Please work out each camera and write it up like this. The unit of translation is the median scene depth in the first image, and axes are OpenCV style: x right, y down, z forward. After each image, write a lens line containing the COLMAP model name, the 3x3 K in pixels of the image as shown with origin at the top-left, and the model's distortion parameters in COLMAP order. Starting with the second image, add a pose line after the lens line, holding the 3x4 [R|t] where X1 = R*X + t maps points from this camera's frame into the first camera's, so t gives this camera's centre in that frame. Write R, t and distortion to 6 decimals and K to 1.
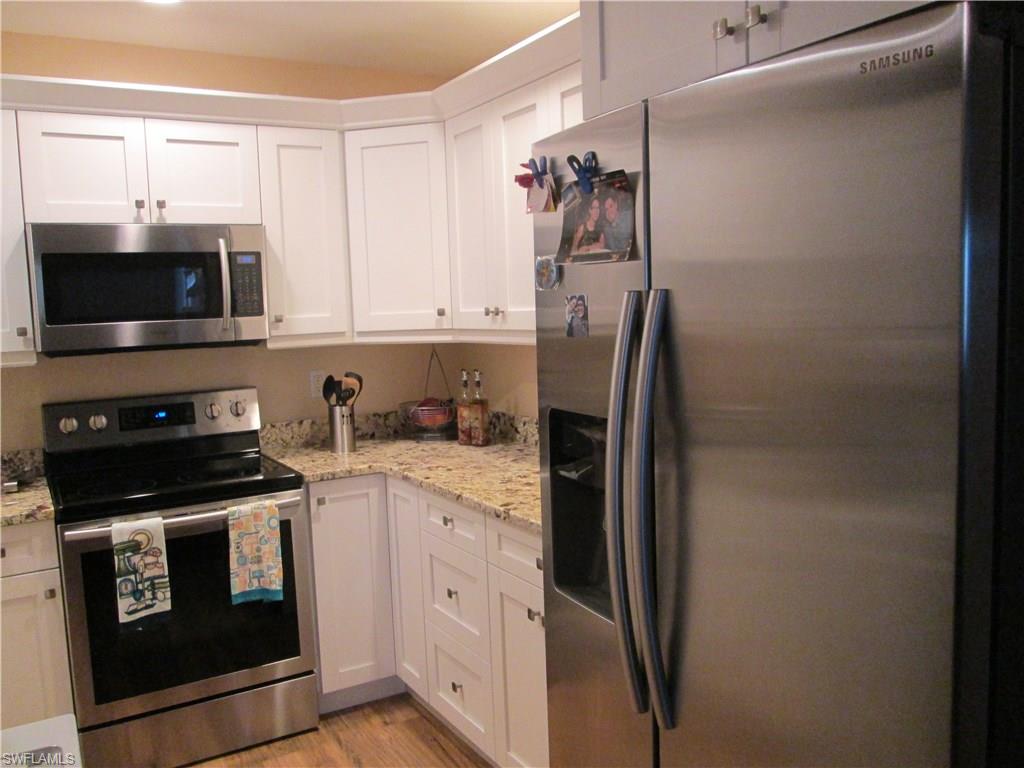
lens RADIAL K [[860.6, 0, 506.8], [0, 860.6, 373.9], [0, 0, 1]] dist [-0.022834, 0.001262]
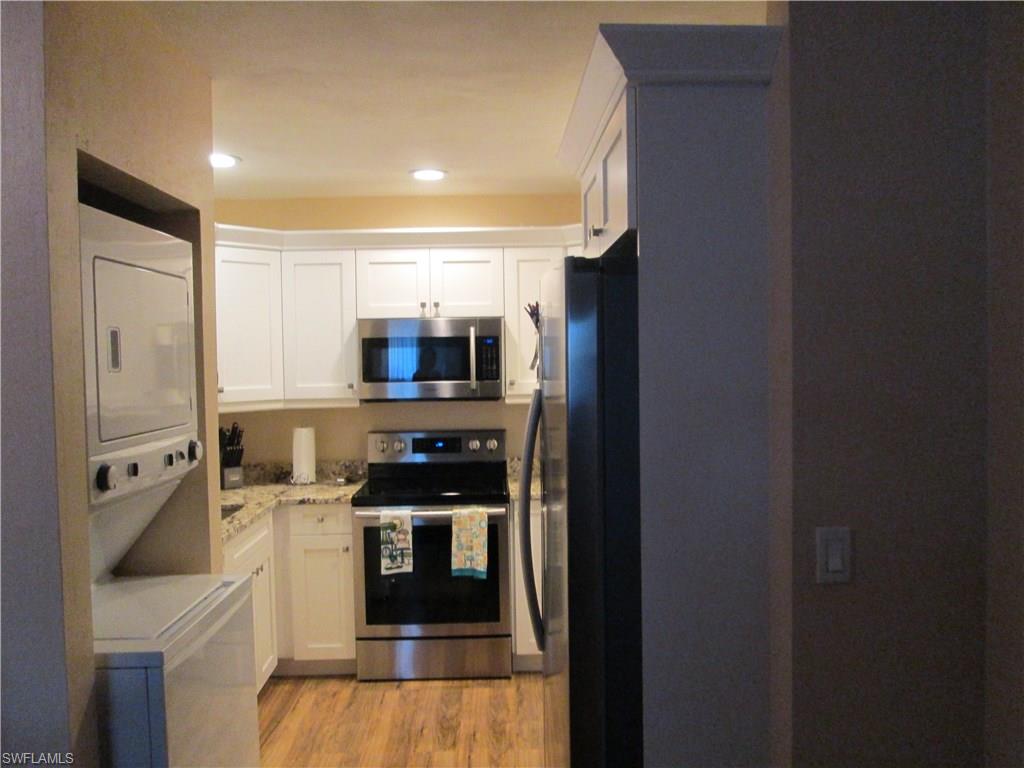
lens RADIAL K [[860.6, 0, 506.8], [0, 860.6, 373.9], [0, 0, 1]] dist [-0.022834, 0.001262]
pose [[0.875224, 0.035945, -0.482380, 0.468839], [-0.060581, 0.997529, -0.035585, -0.031988], [0.479909, 0.060368, 0.875239, -0.276786]]
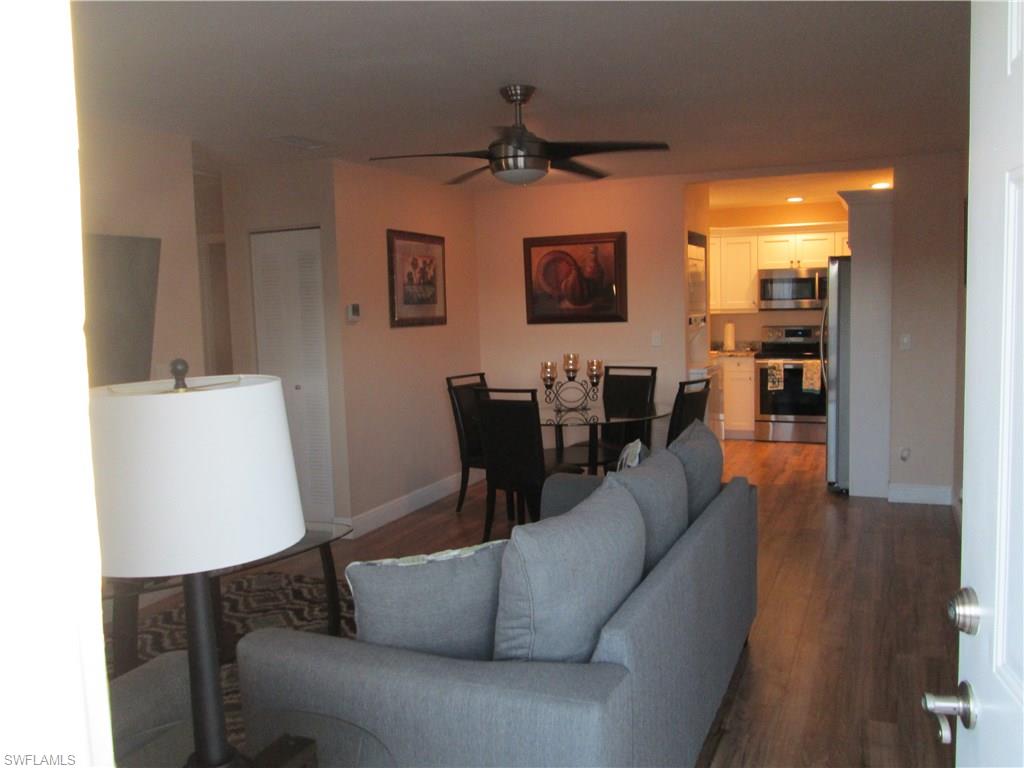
lens RADIAL K [[860.6, 0, 506.8], [0, 860.6, 373.9], [0, 0, 1]] dist [-0.022834, 0.001262]
pose [[0.590639, 0.092176, -0.801654, 1.547360], [-0.068464, 0.995597, 0.064034, 0.077658], [0.804026, 0.017063, 0.594349, -1.728658]]
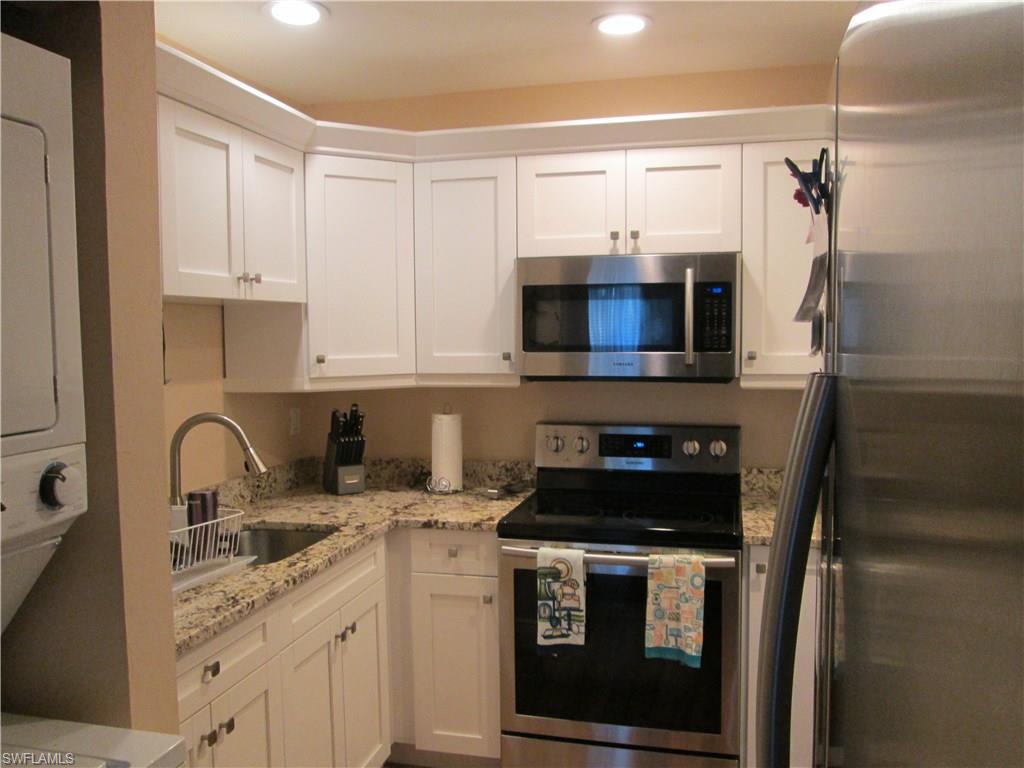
lens RADIAL K [[860.6, 0, 506.8], [0, 860.6, 373.9], [0, 0, 1]] dist [-0.022834, 0.001262]
pose [[0.711484, 0.070894, -0.699117, 0.210058], [-0.081980, 0.996478, 0.017618, -0.046073], [0.697904, 0.044778, 0.714790, 0.205713]]
